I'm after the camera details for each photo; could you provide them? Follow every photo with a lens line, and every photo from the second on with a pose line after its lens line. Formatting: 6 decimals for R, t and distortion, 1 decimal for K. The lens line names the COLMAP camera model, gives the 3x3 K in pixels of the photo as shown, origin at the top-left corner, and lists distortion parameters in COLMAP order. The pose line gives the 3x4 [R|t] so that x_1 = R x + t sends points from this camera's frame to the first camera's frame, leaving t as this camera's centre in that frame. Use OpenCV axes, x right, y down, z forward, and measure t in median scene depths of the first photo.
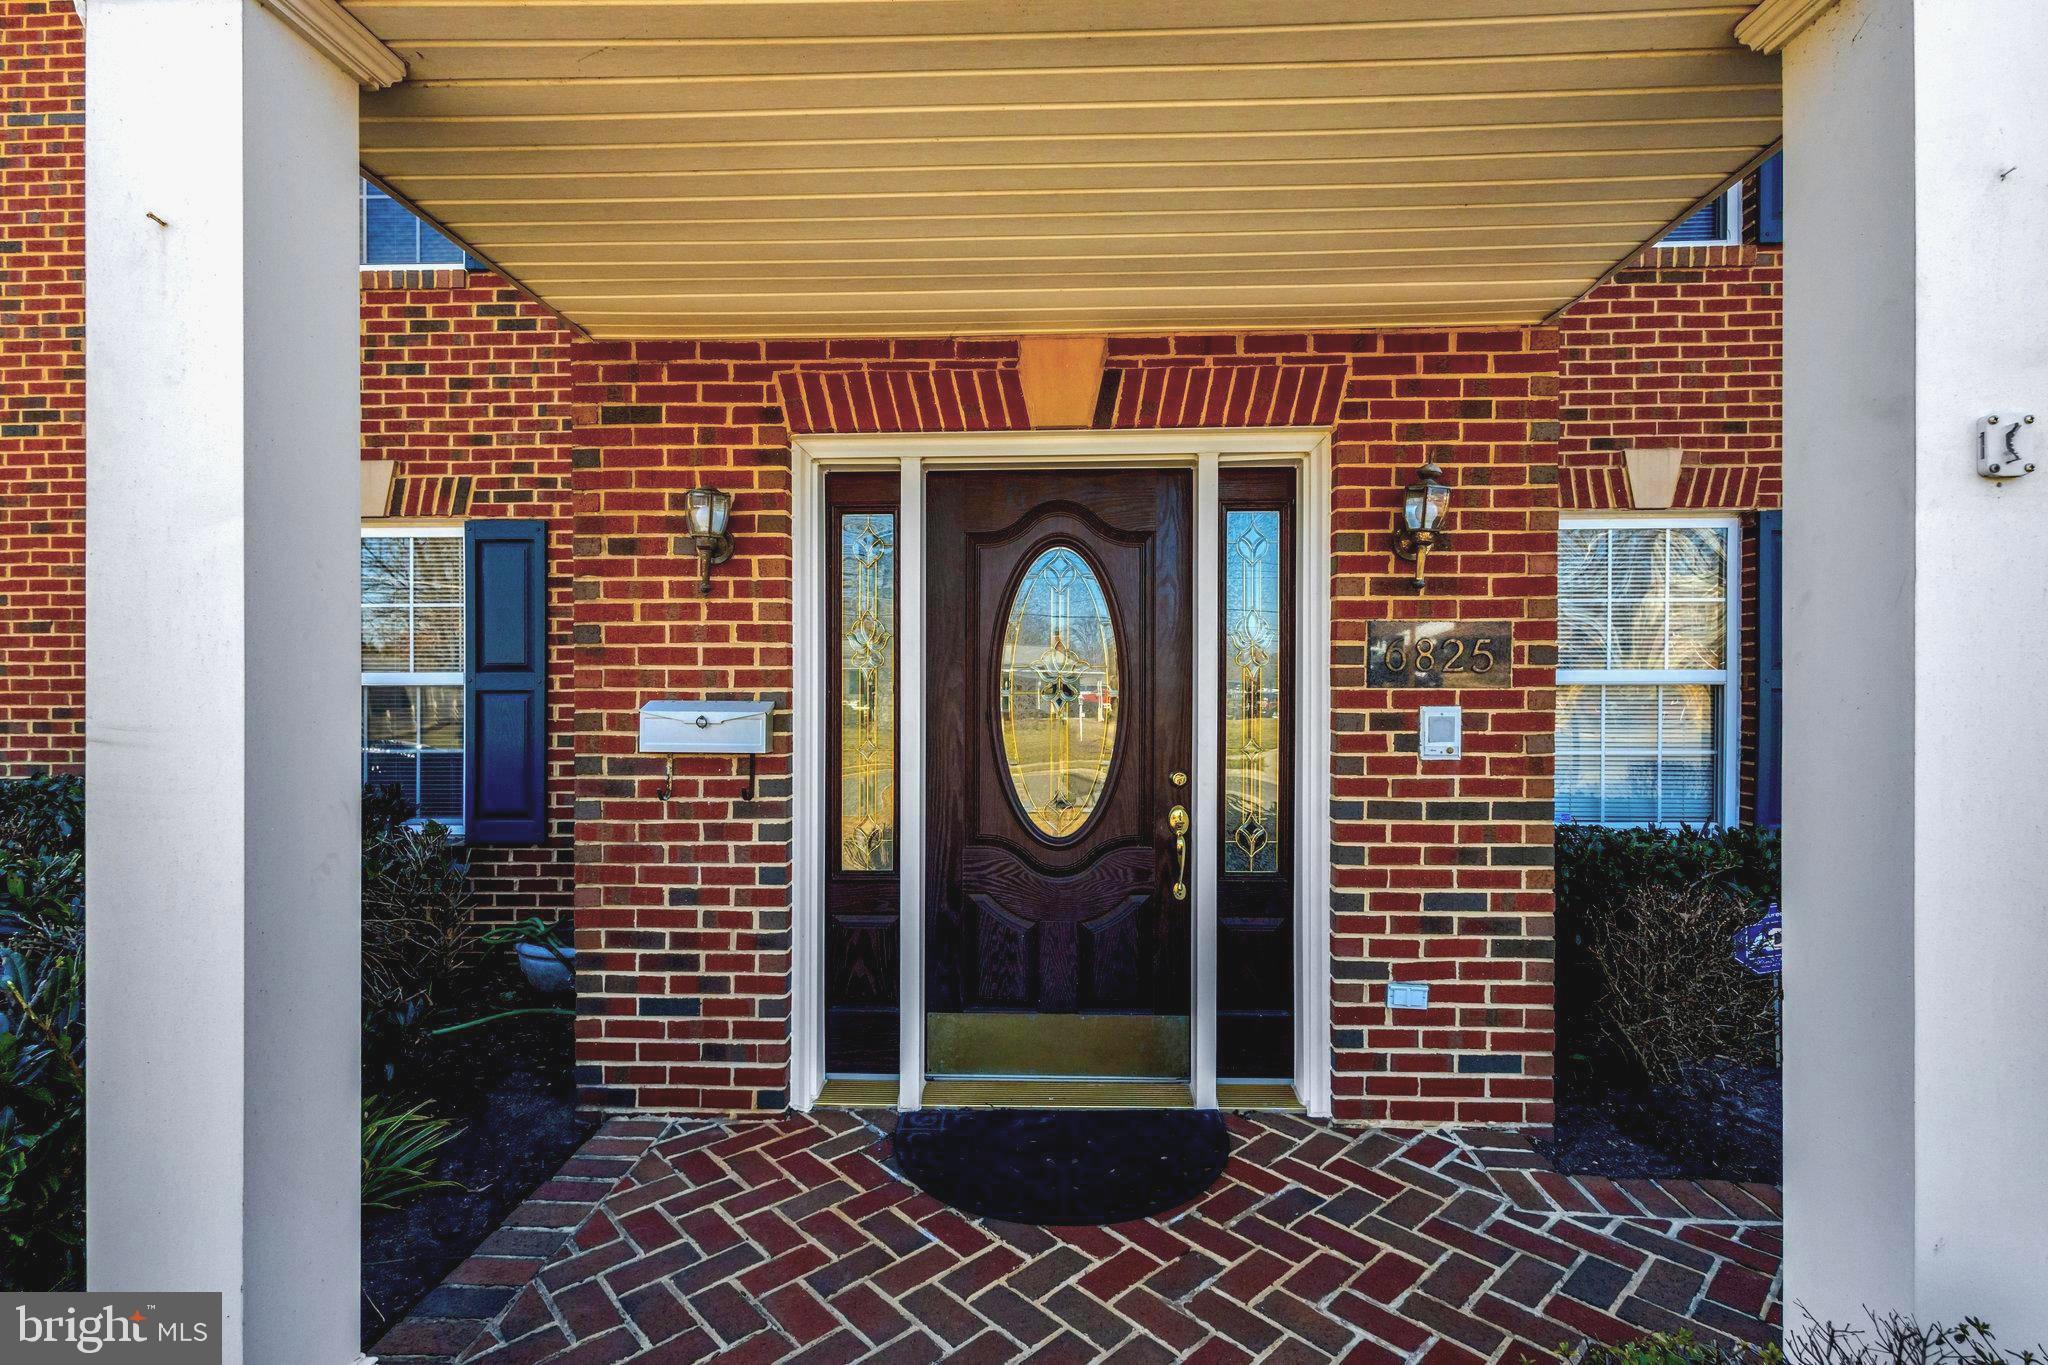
lens RADIAL K [[980.1, 0, 1024.0], [0, 980.1, 682.5], [0, 0, 1]] dist [0.018951, -0.000111]
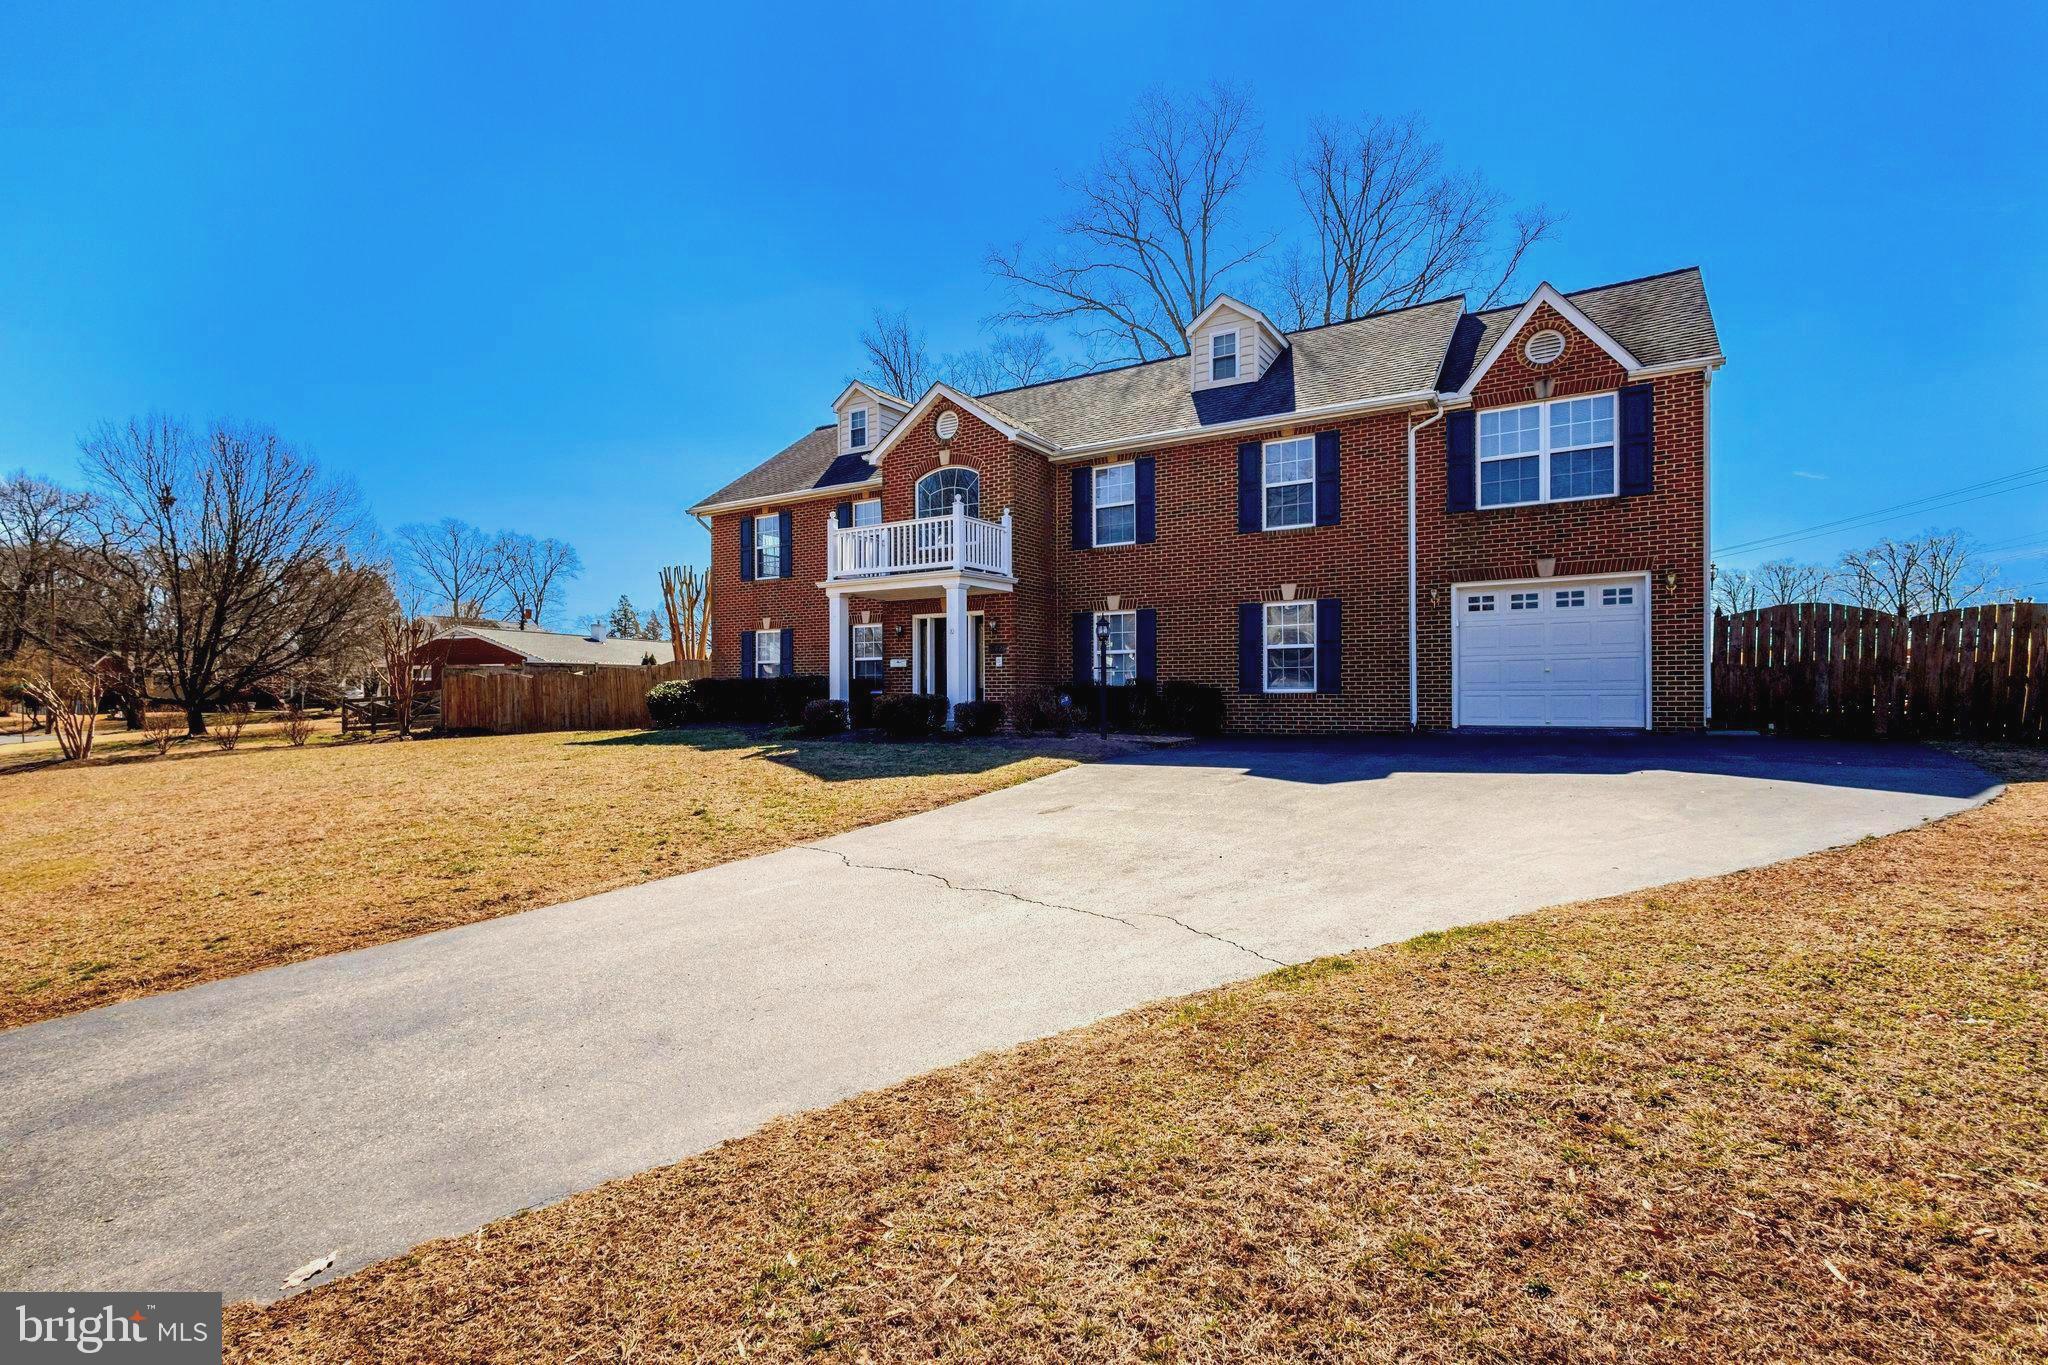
lens RADIAL K [[980.1, 0, 1024.0], [0, 980.1, 682.5], [0, 0, 1]] dist [0.018951, -0.000111]
pose [[0.837506, -0.007879, -0.546371, 3.732096], [0.004959, 0.999964, -0.006819, 0.215284], [0.546405, 0.003001, 0.837516, -3.783466]]
